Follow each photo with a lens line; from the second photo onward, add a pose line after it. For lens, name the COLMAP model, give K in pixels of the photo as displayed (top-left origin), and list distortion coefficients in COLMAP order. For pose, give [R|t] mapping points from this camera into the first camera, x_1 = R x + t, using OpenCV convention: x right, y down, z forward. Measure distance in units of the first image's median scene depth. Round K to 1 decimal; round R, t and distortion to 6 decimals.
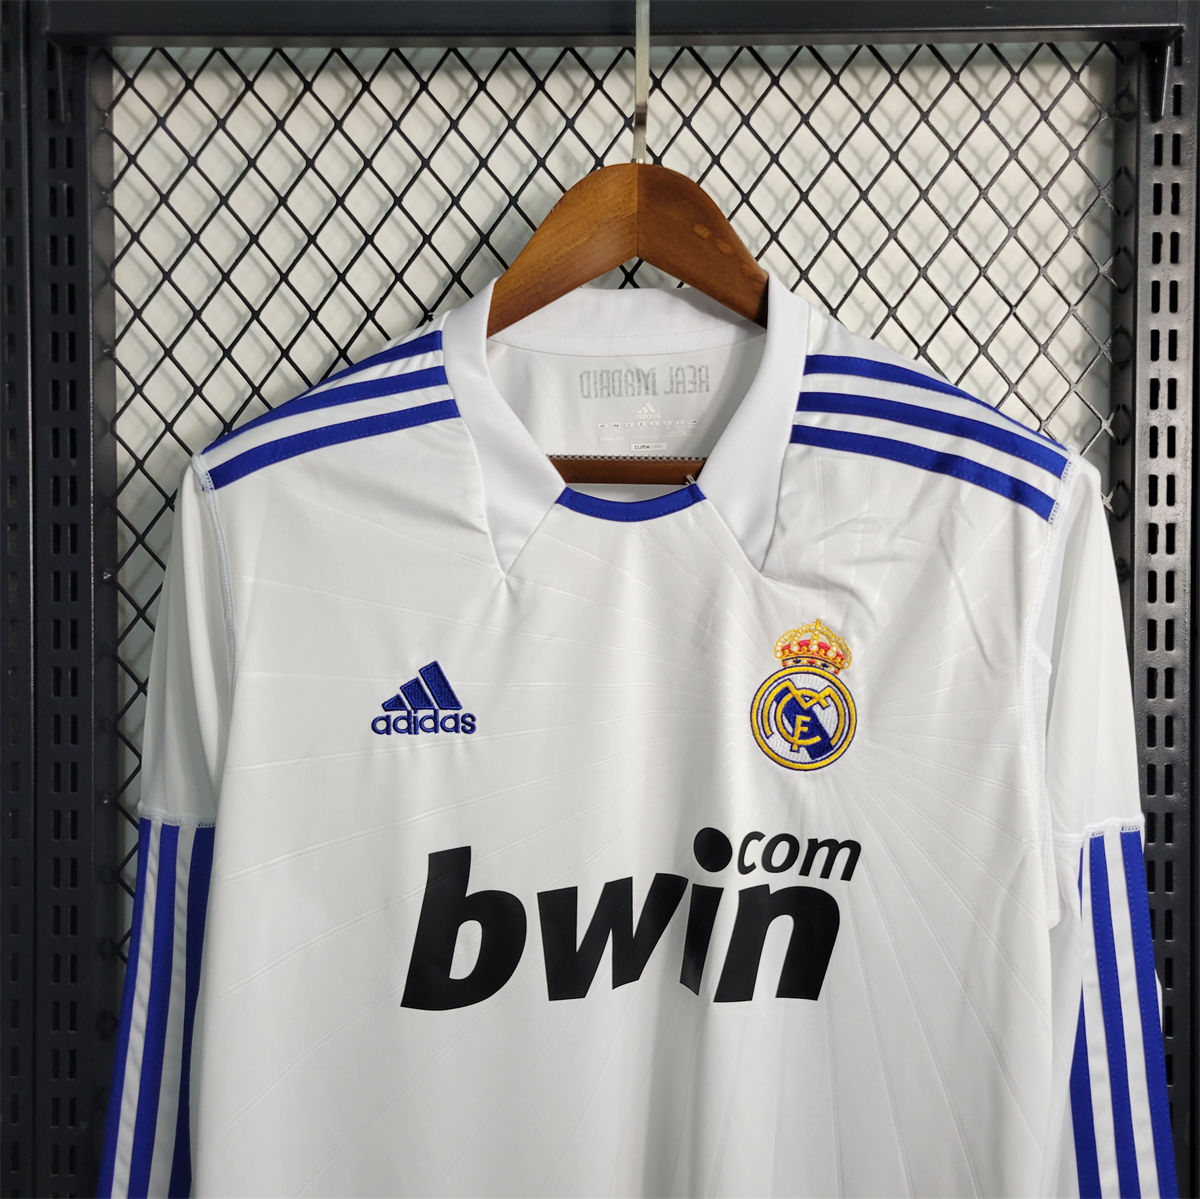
lens RADIAL K [[1147.4, 0, 600.0], [0, 1147.4, 599.5], [0, 0, 1]] dist [0.019215, 0.013498]
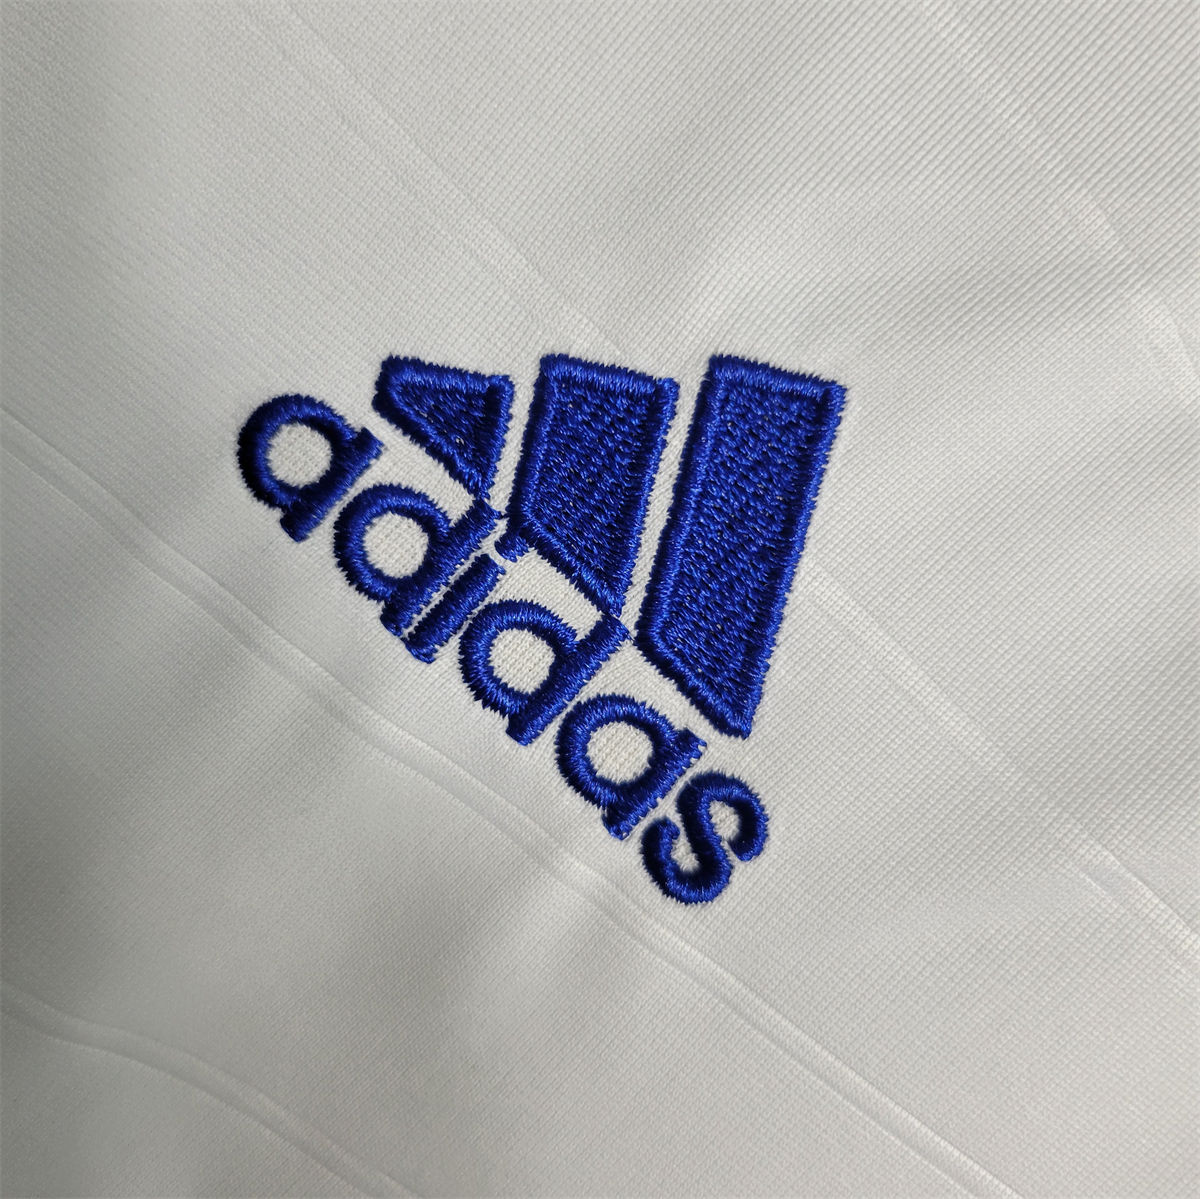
lens RADIAL K [[1090.3, 0, 600.0], [0, 1090.3, 599.5], [0, 0, 1]] dist [0.000672, -0.000945]
pose [[0.709724, 0.692317, -0.130343, -0.122745], [-0.683488, 0.721517, 0.110715, 0.075695], [0.170694, 0.010511, 0.985268, 0.822446]]
